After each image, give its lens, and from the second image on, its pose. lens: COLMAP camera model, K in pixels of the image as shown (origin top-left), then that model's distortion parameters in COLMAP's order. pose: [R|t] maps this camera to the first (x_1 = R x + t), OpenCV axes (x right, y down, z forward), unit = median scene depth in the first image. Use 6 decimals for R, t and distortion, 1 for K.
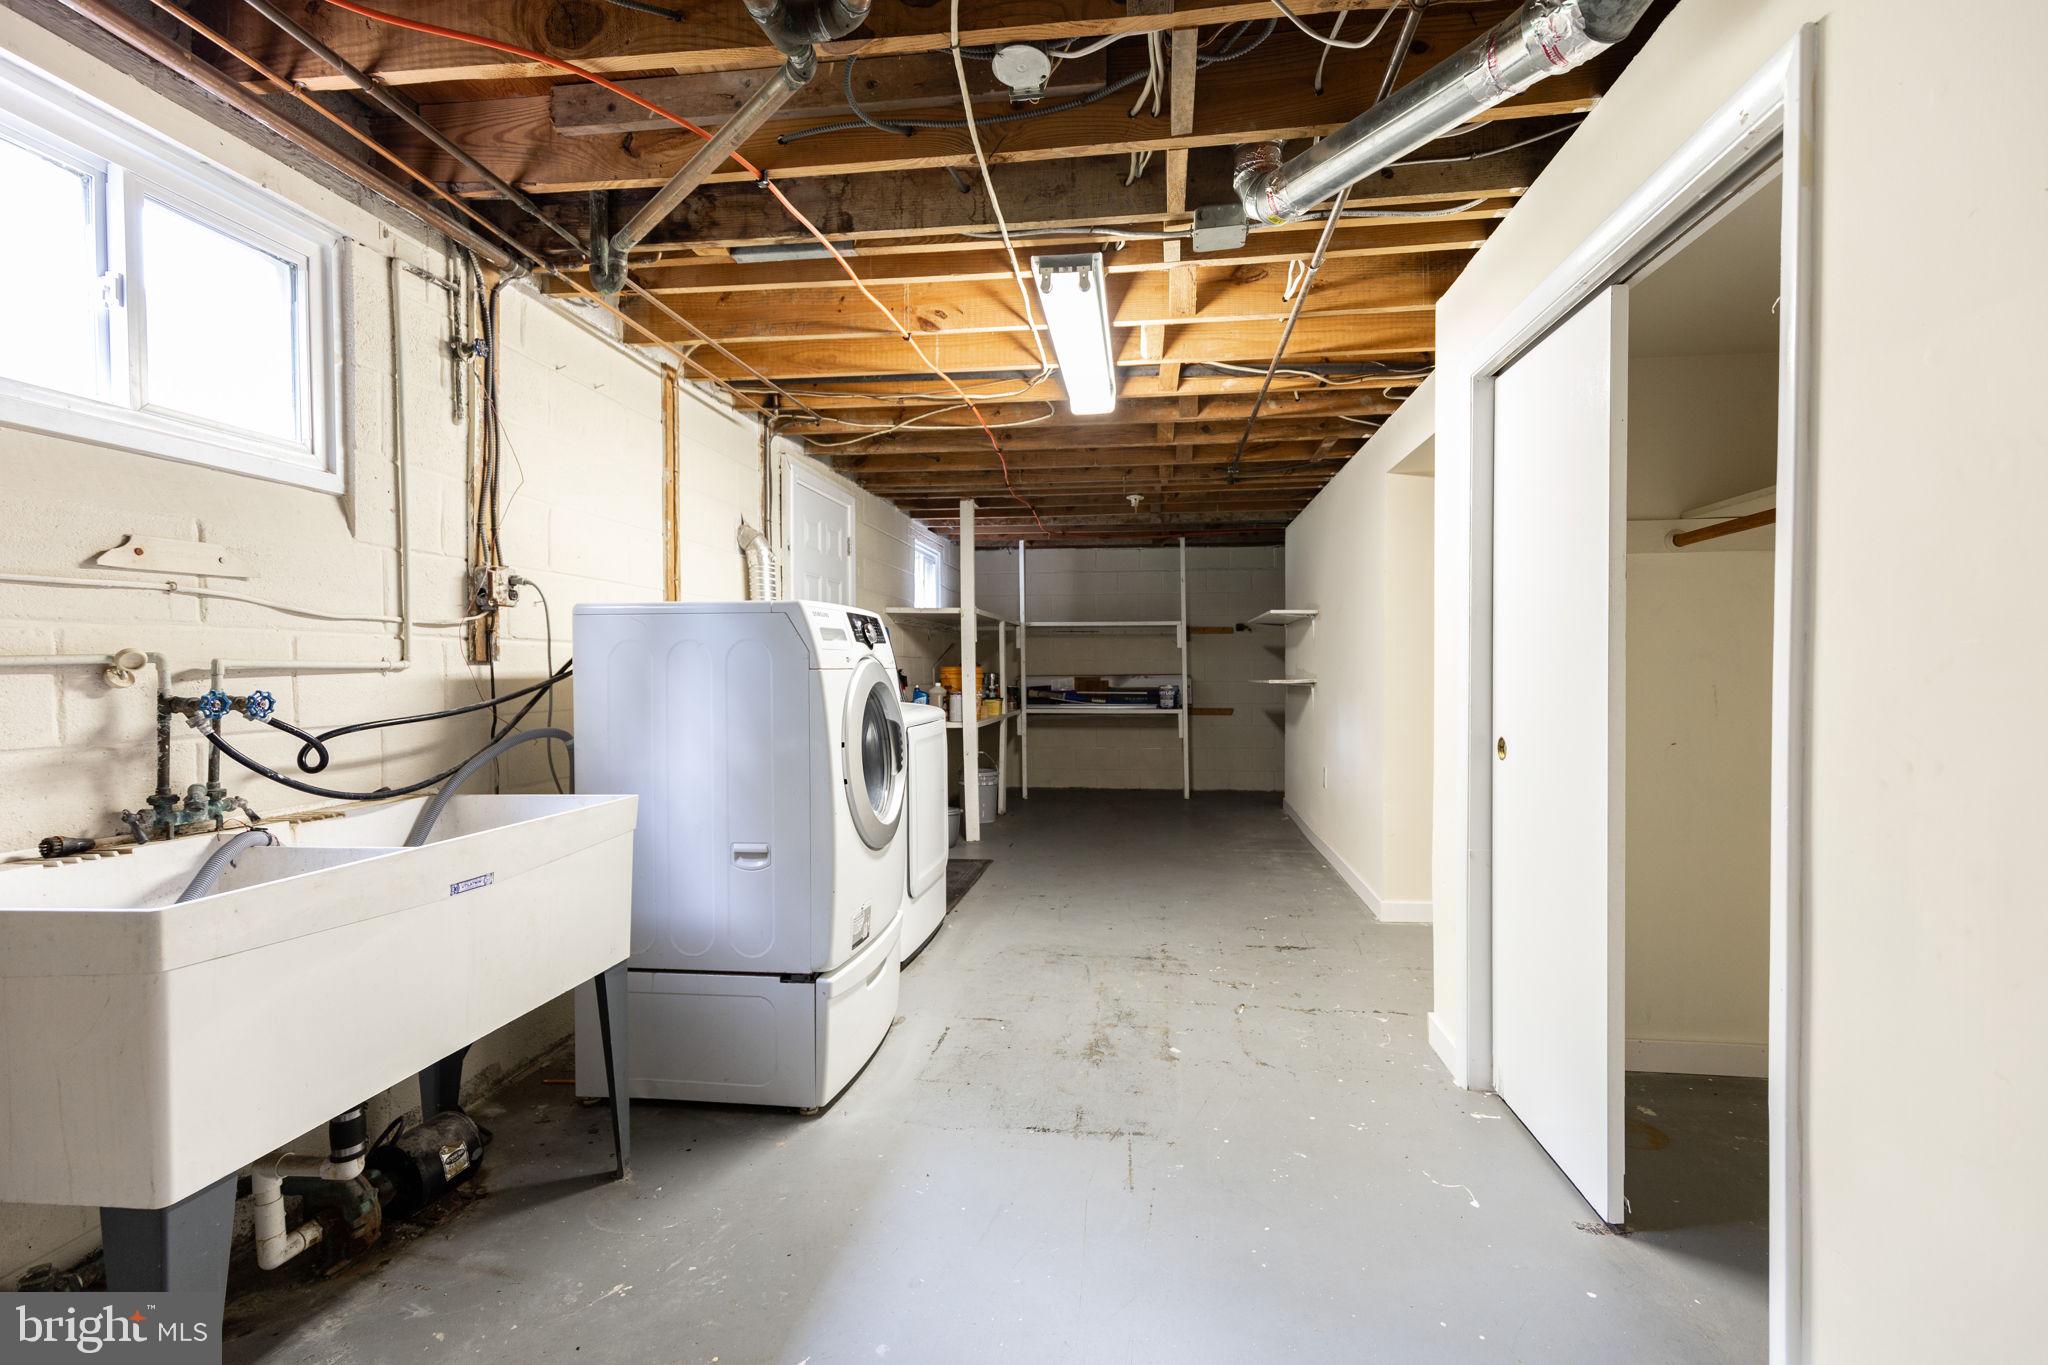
lens RADIAL K [[922.5, 0, 1036.9], [0, 922.5, 681.5], [0, 0, 1]] dist [0.009012, 0.000136]
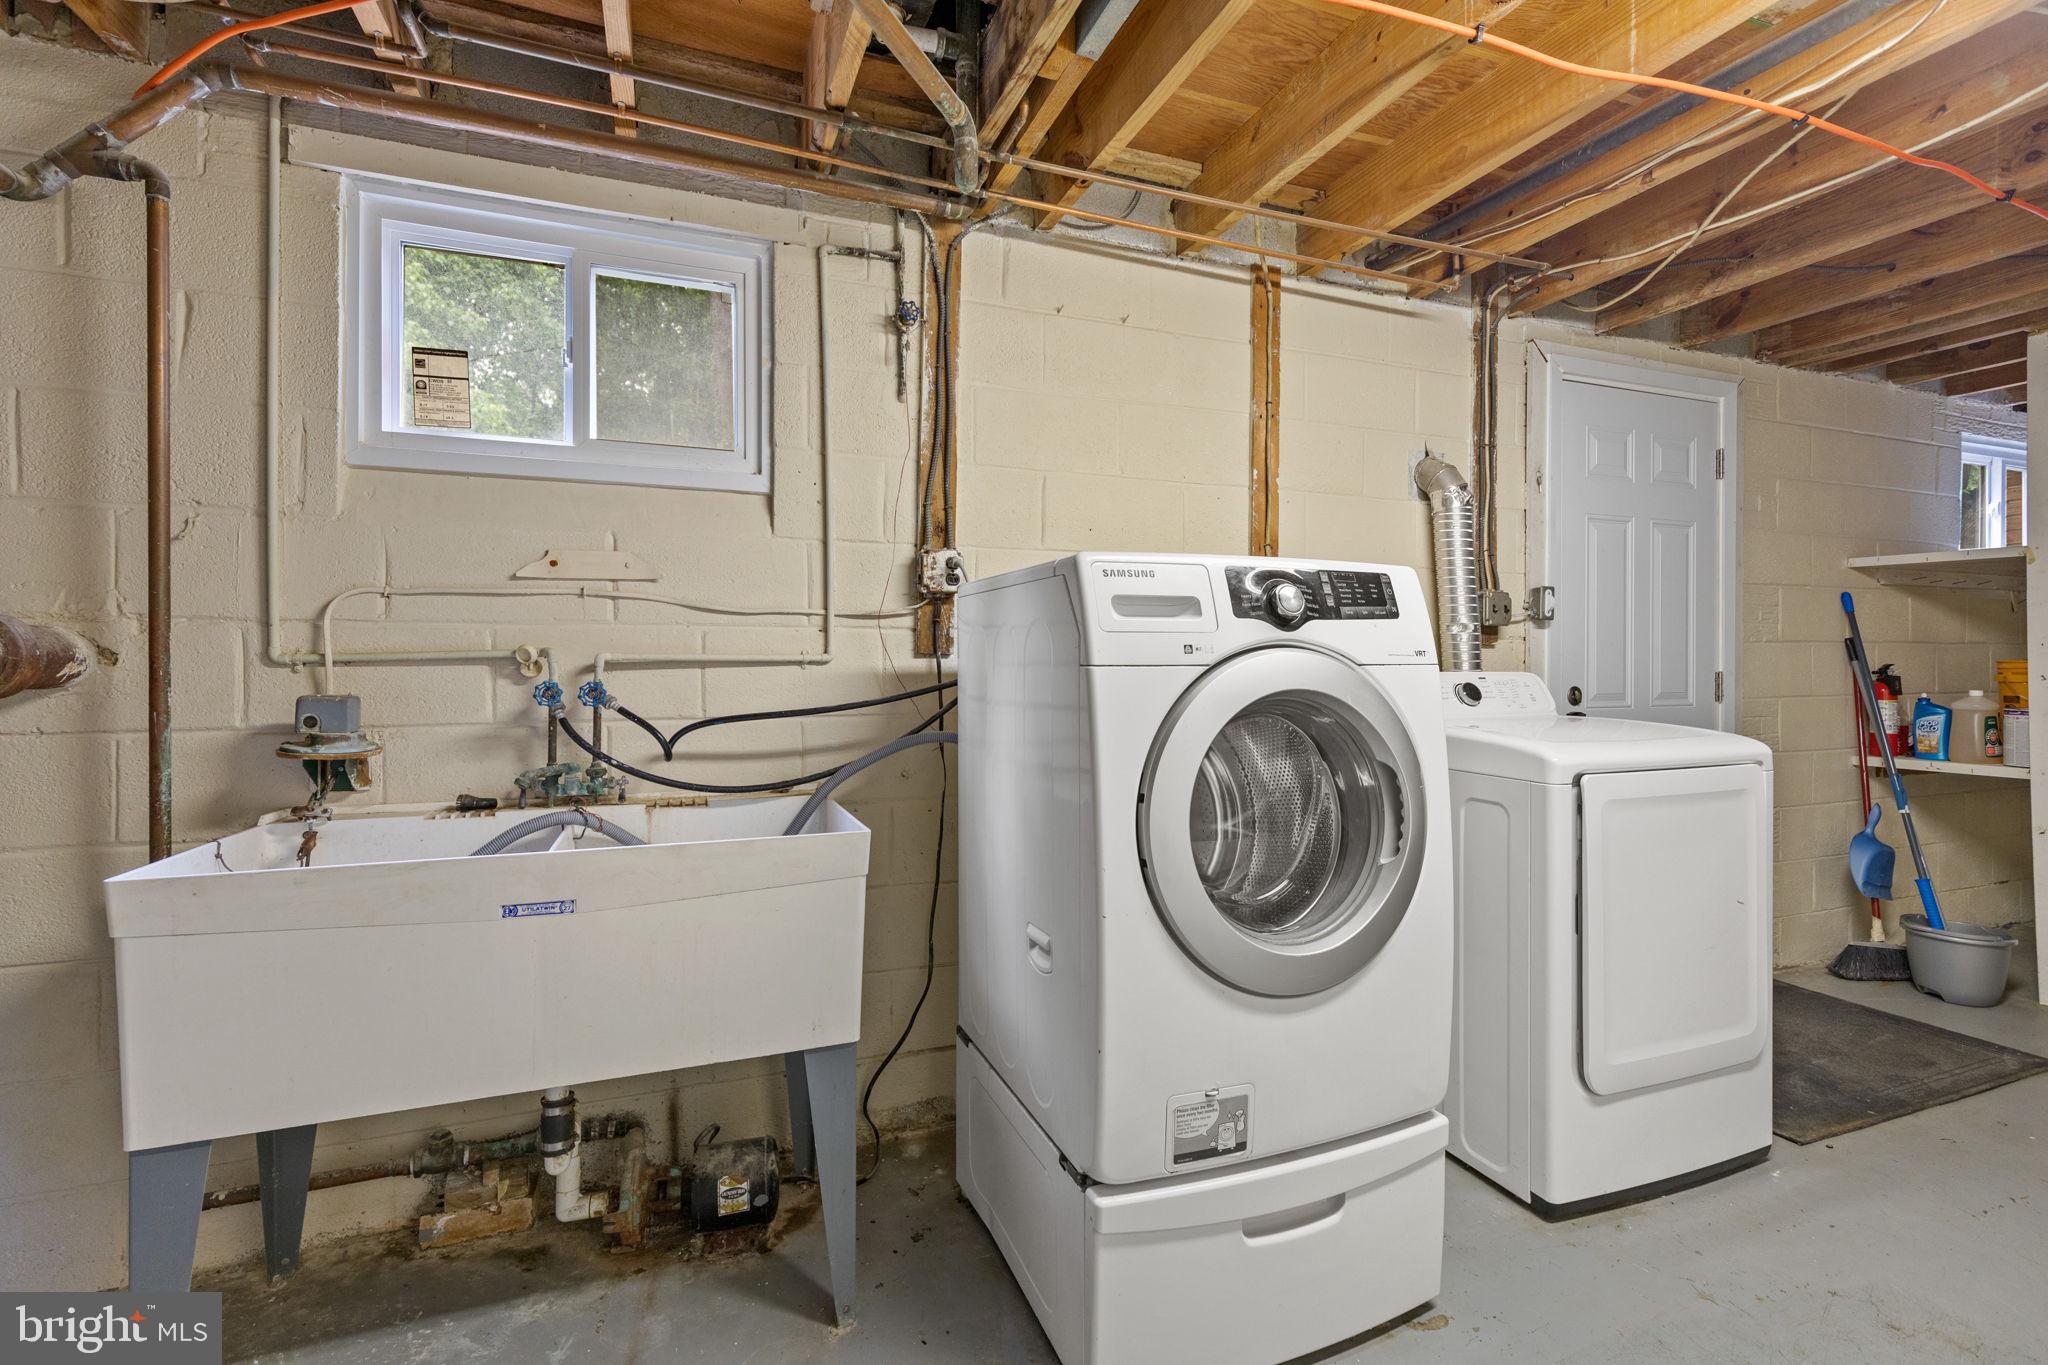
lens RADIAL K [[922.5, 0, 1026.8], [0, 922.5, 665.8], [0, 0, 1]] dist [0.009012, 0.000136]
pose [[0.483415, 0.009909, -0.875335, 0.278559], [-0.015360, 0.999878, 0.002836, -0.015563], [0.875256, 0.012074, 0.483508, 0.718387]]
